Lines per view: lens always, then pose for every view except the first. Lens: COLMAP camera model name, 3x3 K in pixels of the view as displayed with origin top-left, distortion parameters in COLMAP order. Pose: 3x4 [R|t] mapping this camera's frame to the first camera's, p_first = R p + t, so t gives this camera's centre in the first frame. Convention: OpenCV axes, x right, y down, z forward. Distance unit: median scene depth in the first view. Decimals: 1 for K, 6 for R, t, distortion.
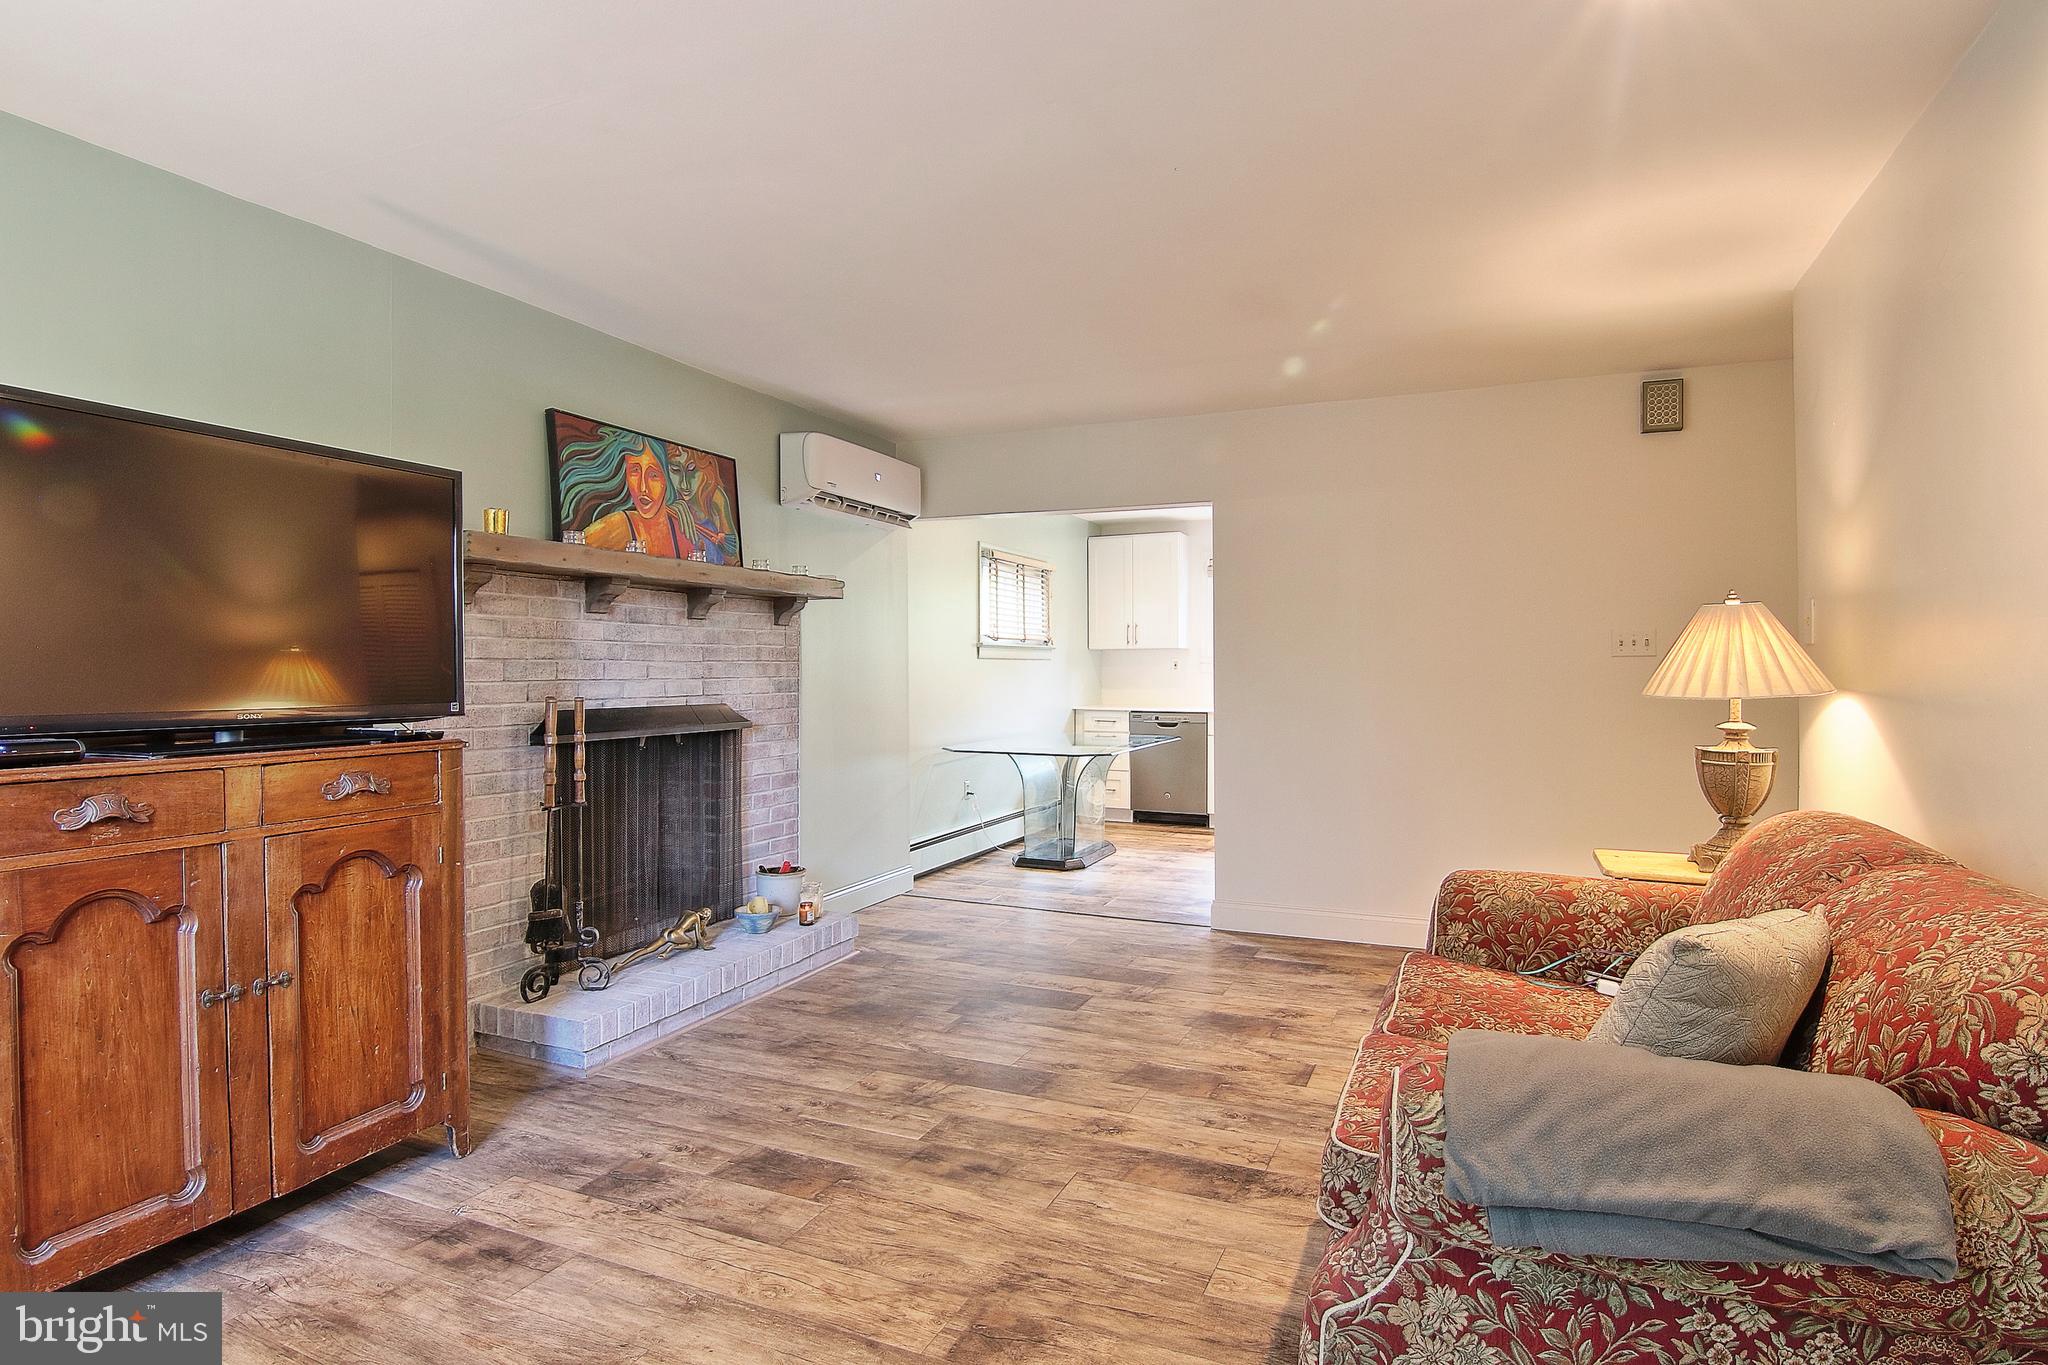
lens RADIAL K [[1080.3, 0, 1022.7], [0, 1080.3, 683.1], [0, 0, 1]] dist [-0.006066, -0.010033]
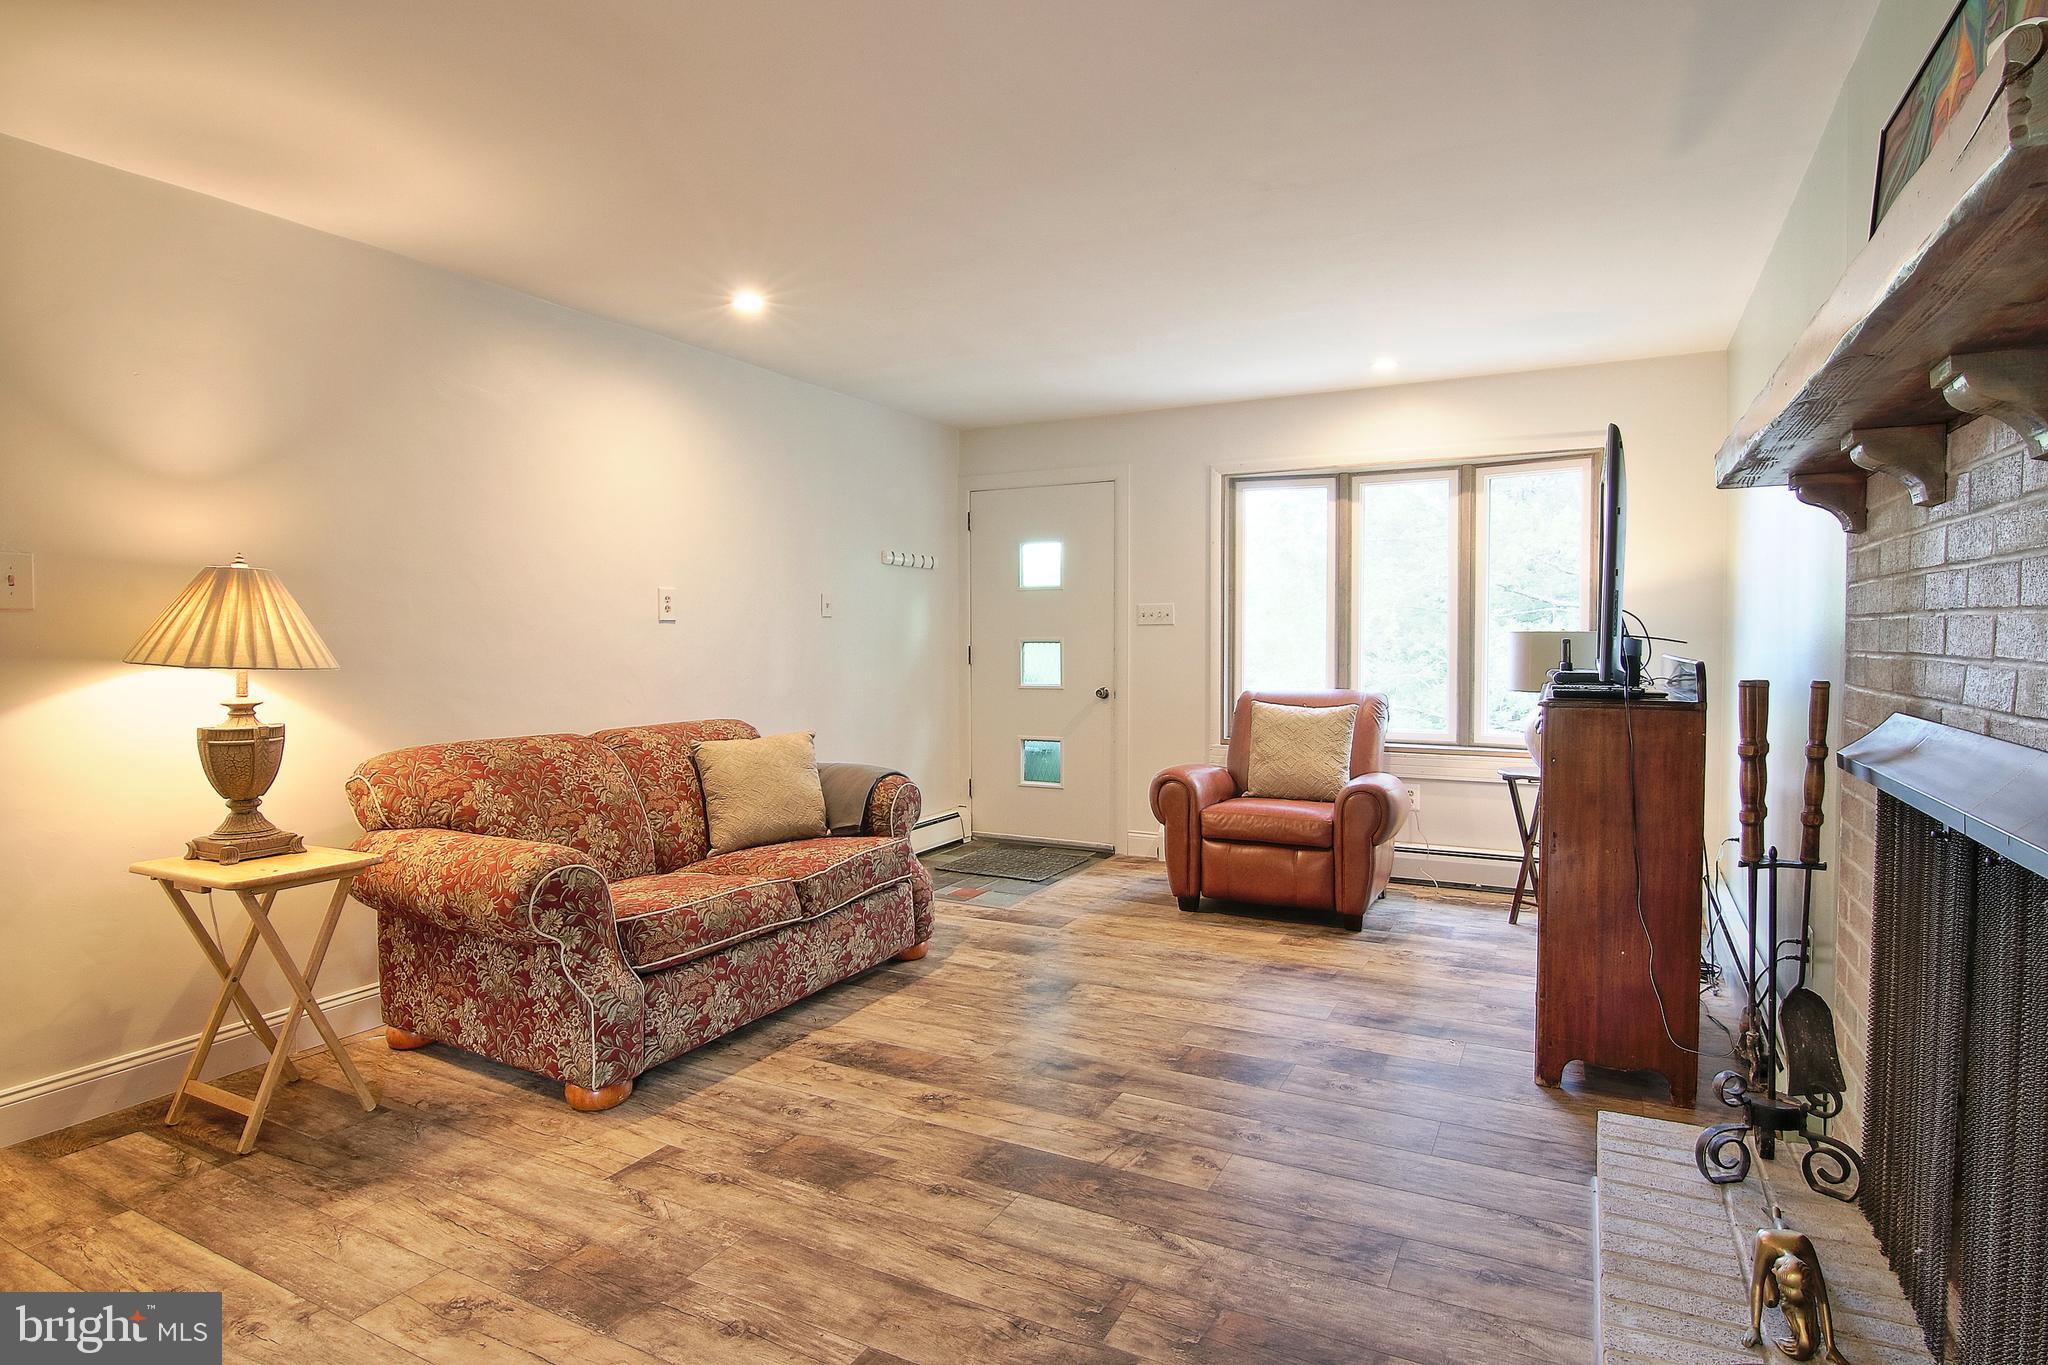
lens RADIAL K [[1080.3, 0, 1022.3], [0, 1080.3, 680.7], [0, 0, 1]] dist [-0.006066, -0.010033]
pose [[-0.997678, 0.002309, 0.068074, -0.055143], [0.005907, 0.998593, 0.052689, -0.018438], [-0.067856, 0.052969, -0.996288, 1.542209]]
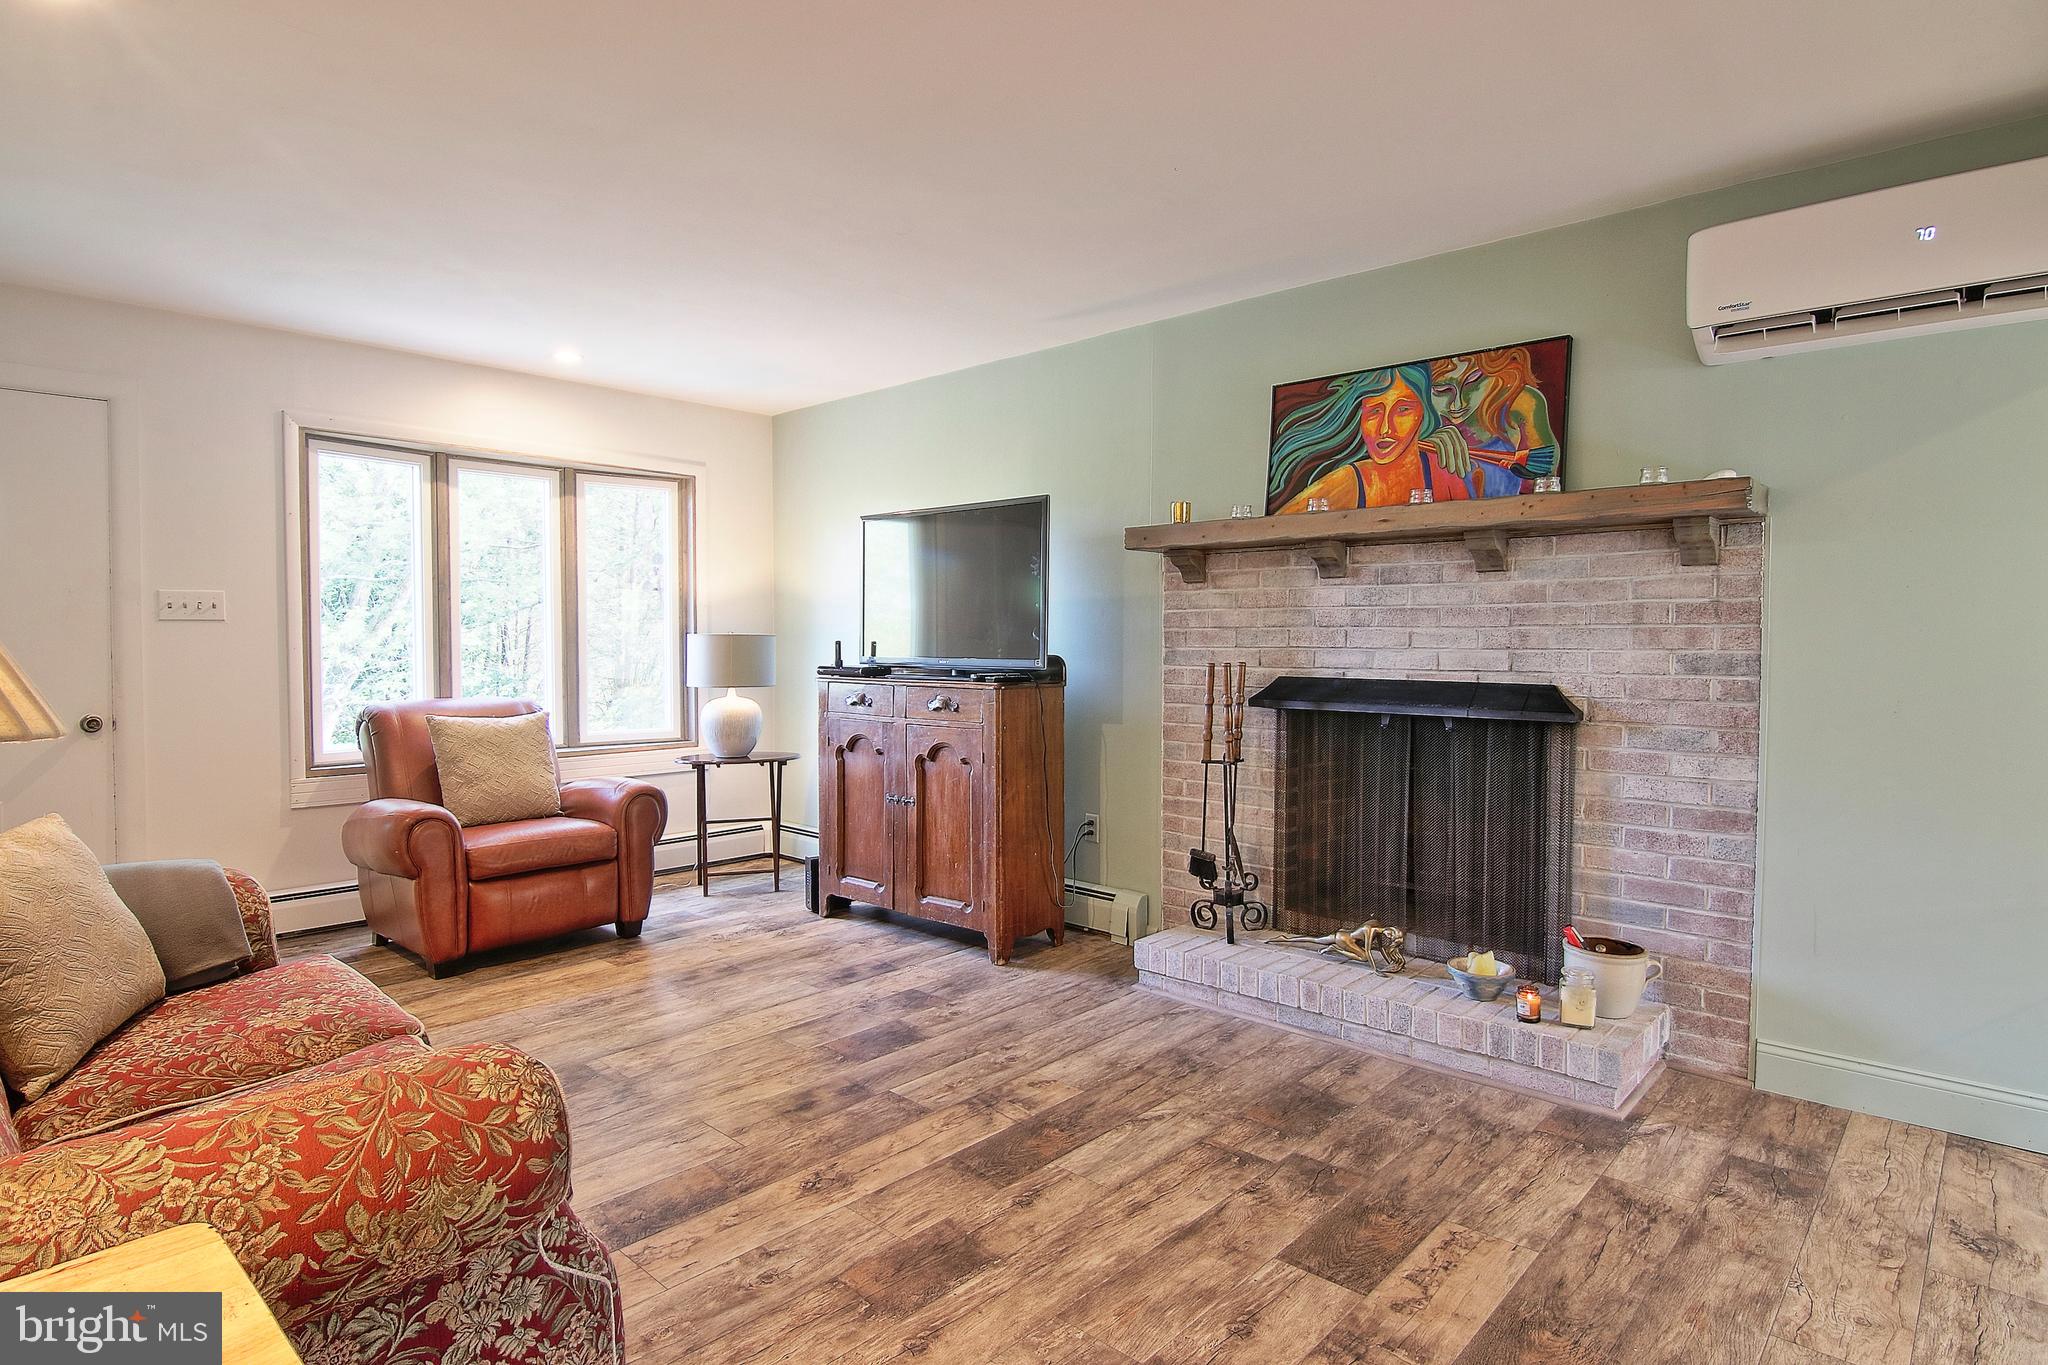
lens RADIAL K [[1080.3, 0, 1028.1], [0, 1080.3, 680.7], [0, 0, 1]] dist [-0.006066, -0.010033]
pose [[-0.324242, 0.037207, -0.945242, 0.632581], [-0.013001, 0.998957, 0.043781, -0.012800], [0.945885, 0.026485, -0.323420, 1.112097]]
